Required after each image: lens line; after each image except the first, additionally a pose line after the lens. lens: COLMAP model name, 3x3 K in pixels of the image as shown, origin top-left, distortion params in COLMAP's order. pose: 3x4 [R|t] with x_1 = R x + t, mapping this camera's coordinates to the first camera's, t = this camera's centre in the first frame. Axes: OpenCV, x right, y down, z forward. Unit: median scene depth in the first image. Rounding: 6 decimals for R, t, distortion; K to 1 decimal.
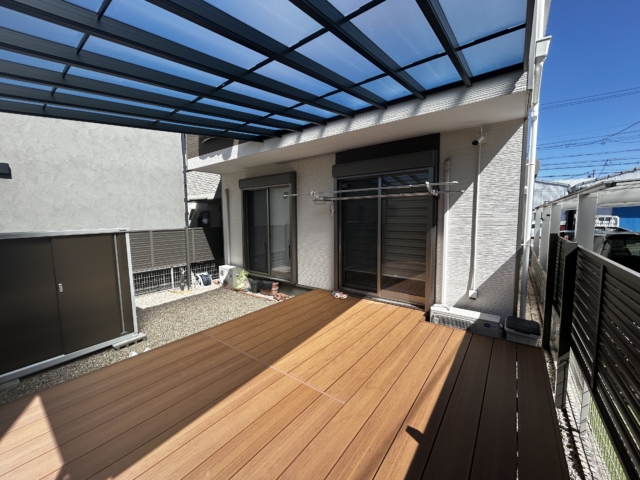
lens RADIAL K [[258.8, 0, 322.4], [0, 258.8, 239.7], [0, 0, 1]] dist [0.000317, 0.000401]
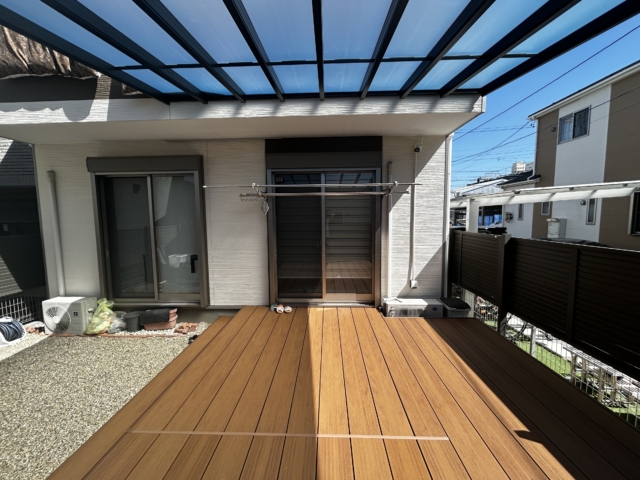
lens RADIAL K [[258.8, 0, 318.6], [0, 258.8, 238.7], [0, 0, 1]] dist [0.000317, 0.000401]
pose [[0.822116, -0.054212, 0.566733, -0.317606], [0.054768, 0.998370, 0.016054, -0.022360], [-0.566679, 0.017840, 0.823745, 0.244105]]
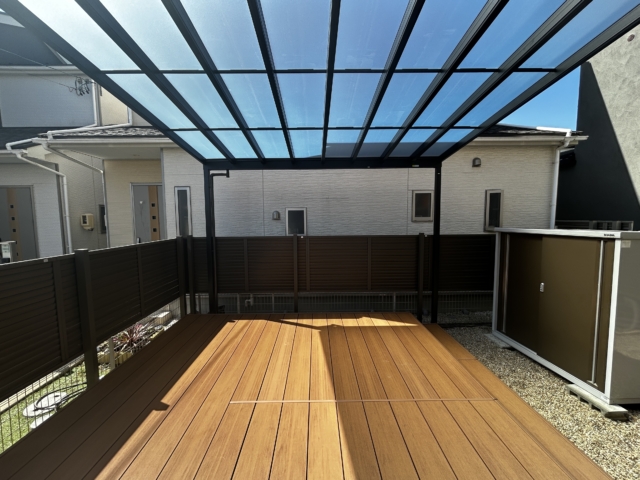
lens RADIAL K [[258.8, 0, 318.0], [0, 258.8, 241.1], [0, 0, 1]] dist [0.000317, 0.000401]
pose [[-0.802683, 0.068542, -0.592455, 0.169084], [-0.034619, 0.986345, 0.161015, -0.081512], [0.595401, 0.149754, -0.789349, 0.876126]]
